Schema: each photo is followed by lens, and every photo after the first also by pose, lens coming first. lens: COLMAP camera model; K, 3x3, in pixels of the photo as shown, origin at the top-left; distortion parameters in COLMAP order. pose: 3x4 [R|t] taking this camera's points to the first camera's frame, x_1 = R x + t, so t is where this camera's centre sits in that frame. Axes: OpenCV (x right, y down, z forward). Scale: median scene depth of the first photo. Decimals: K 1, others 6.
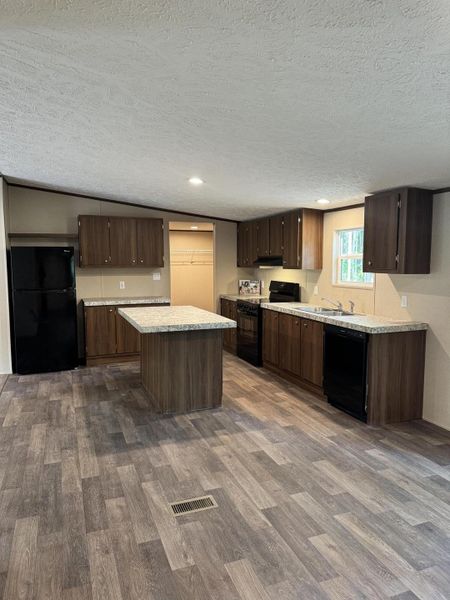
lens RADIAL K [[422.3, 0, 225.0], [0, 422.3, 300.0], [0, 0, 1]] dist [0.090669, -0.117974]
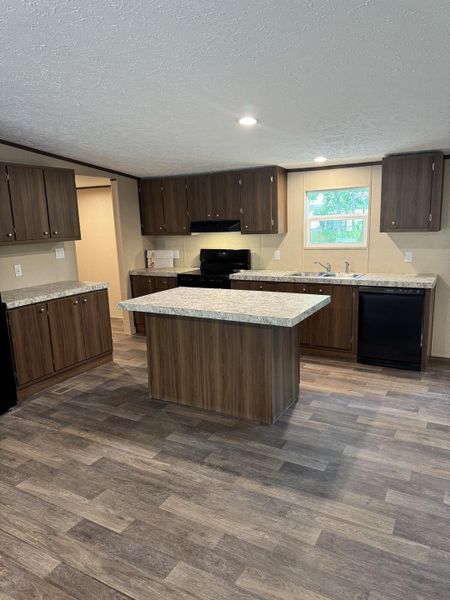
lens RADIAL K [[422.3, 0, 225.0], [0, 422.3, 300.0], [0, 0, 1]] dist [0.090669, -0.117974]
pose [[0.766656, -0.142077, 0.626141, -0.620594], [0.091227, 0.989420, 0.112809, -0.052030], [-0.635544, -0.029364, 0.771506, 0.415740]]
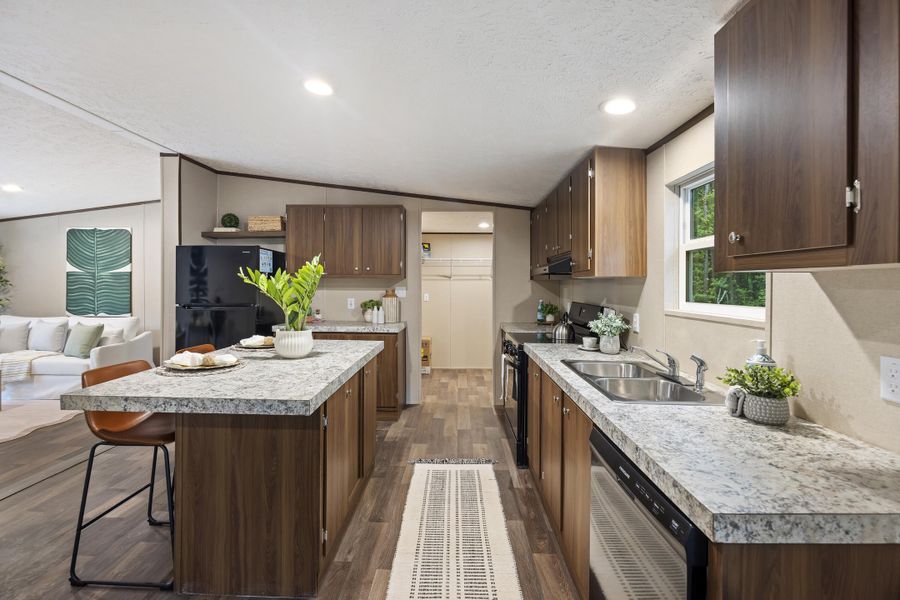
lens RADIAL K [[416.8, 0, 450.6], [0, 416.8, 285.4], [0, 0, 1]] dist [-0.014852, 0.000010]
pose [[0.927421, 0.009625, -0.373895, 0.248772], [-0.045116, 0.995248, -0.086285, -0.018499], [0.371288, 0.096891, 0.923449, 0.629877]]
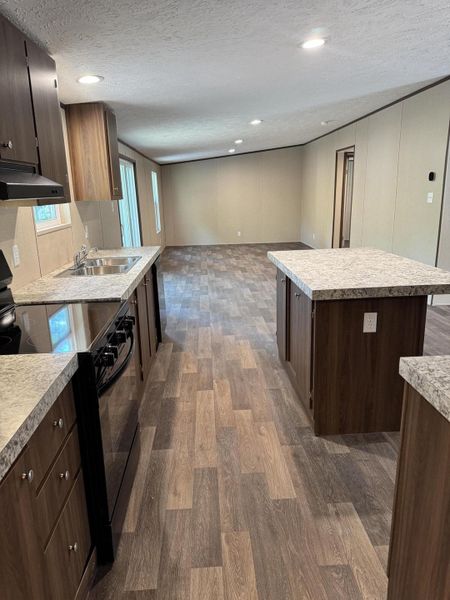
lens RADIAL K [[422.3, 0, 225.0], [0, 422.3, 300.0], [0, 0, 1]] dist [0.090669, -0.117974]
pose [[-0.950287, -0.050377, 0.307272, -0.155580], [0.057511, 0.941450, 0.332213, -0.142692], [-0.306017, 0.333369, -0.891750, 1.695095]]
